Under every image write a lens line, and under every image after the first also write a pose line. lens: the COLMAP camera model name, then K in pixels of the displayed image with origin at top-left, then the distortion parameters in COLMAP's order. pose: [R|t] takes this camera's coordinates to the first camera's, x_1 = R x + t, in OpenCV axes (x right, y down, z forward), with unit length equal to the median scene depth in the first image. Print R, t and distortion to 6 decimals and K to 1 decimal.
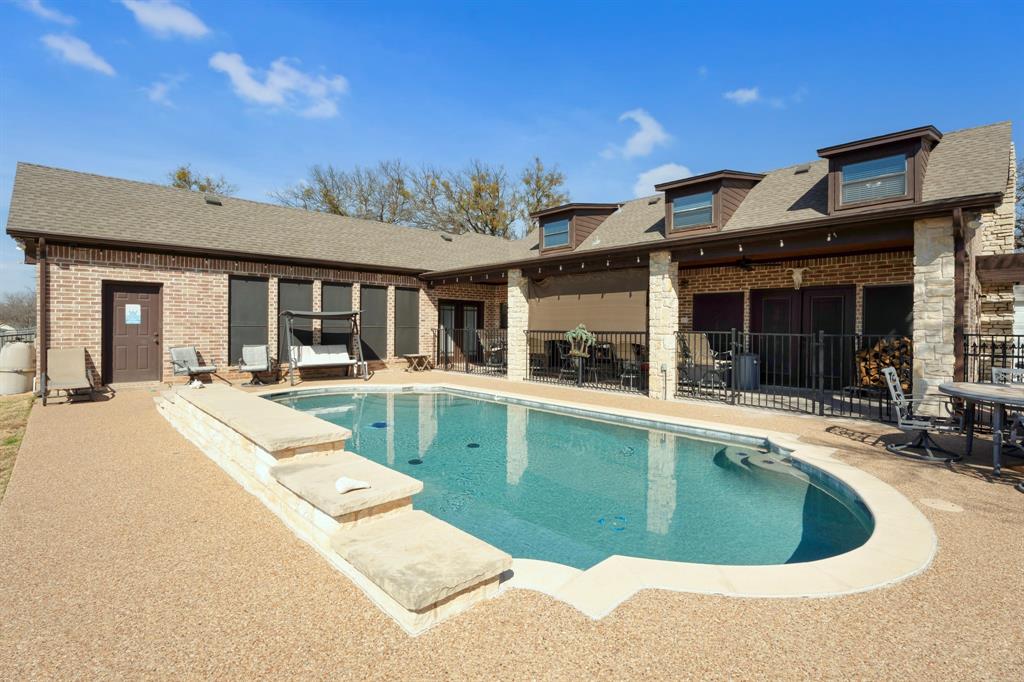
lens RADIAL K [[457.1, 0, 508.1], [0, 457.1, 320.9], [0, 0, 1]] dist [-0.003100, 0.000949]
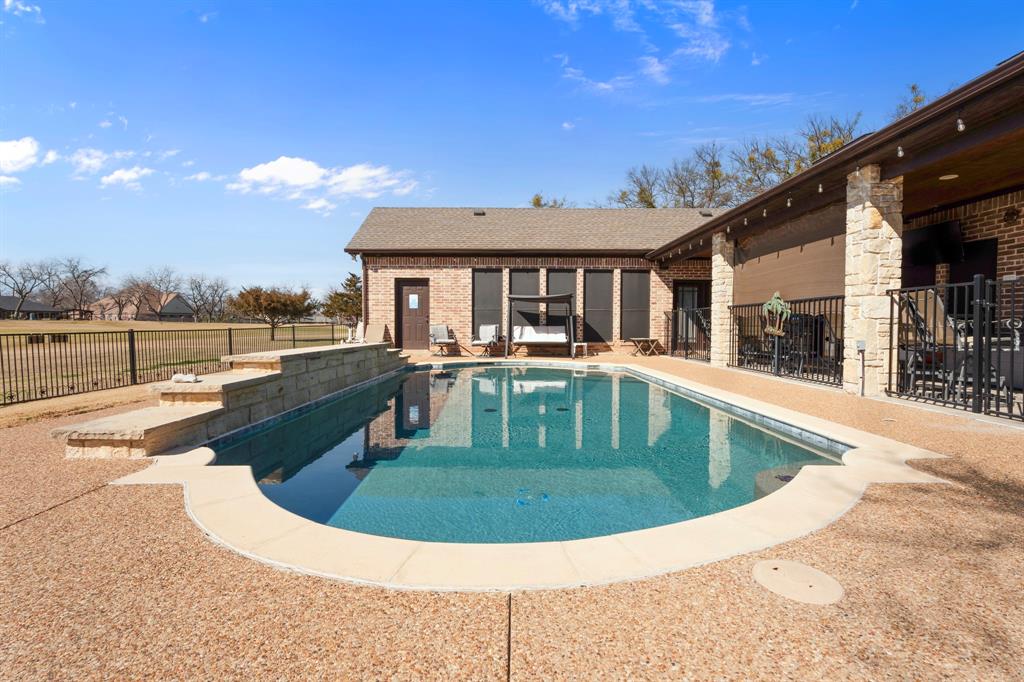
lens RADIAL K [[457.1, 0, 531.9], [0, 457.1, 330.7], [0, 0, 1]] dist [-0.003100, 0.000949]
pose [[0.747144, 0.001238, -0.664661, 0.346936], [0.012274, 0.999802, 0.015660, 0.052041], [0.664549, -0.019858, 0.746981, 0.169644]]
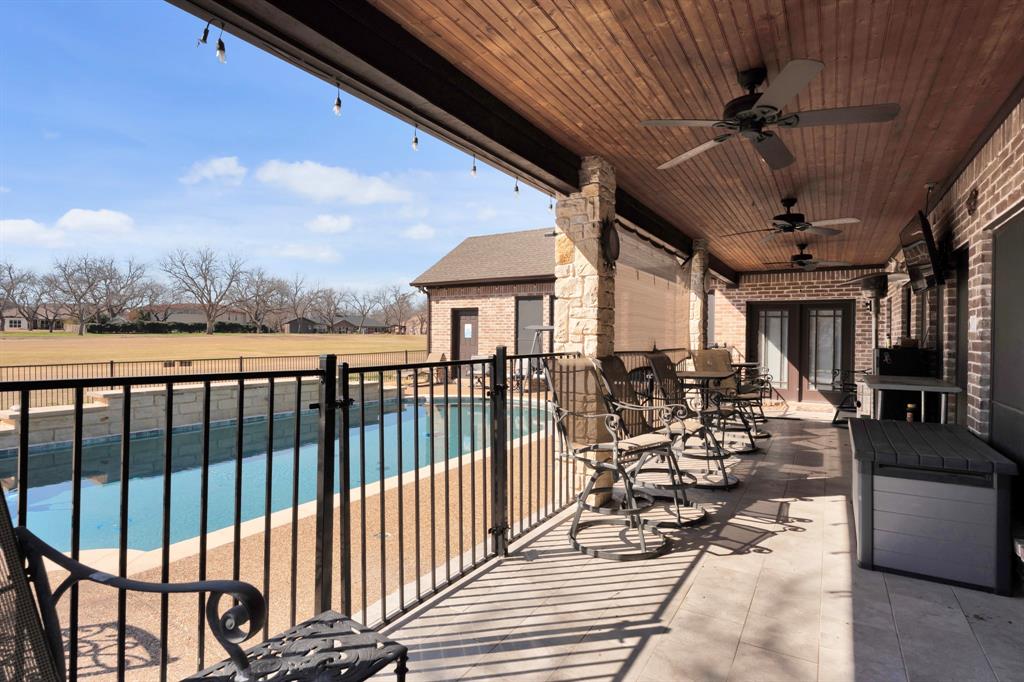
lens RADIAL K [[506.7, 0, 541.5], [0, 506.7, 335.0], [0, 0, 1]] dist [0.004002, 0.000251]
pose [[0.276941, -0.006115, -0.960868, 0.683345], [0.002345, 0.999981, -0.005688, 0.007010], [0.960884, -0.000678, 0.276950, 0.703376]]
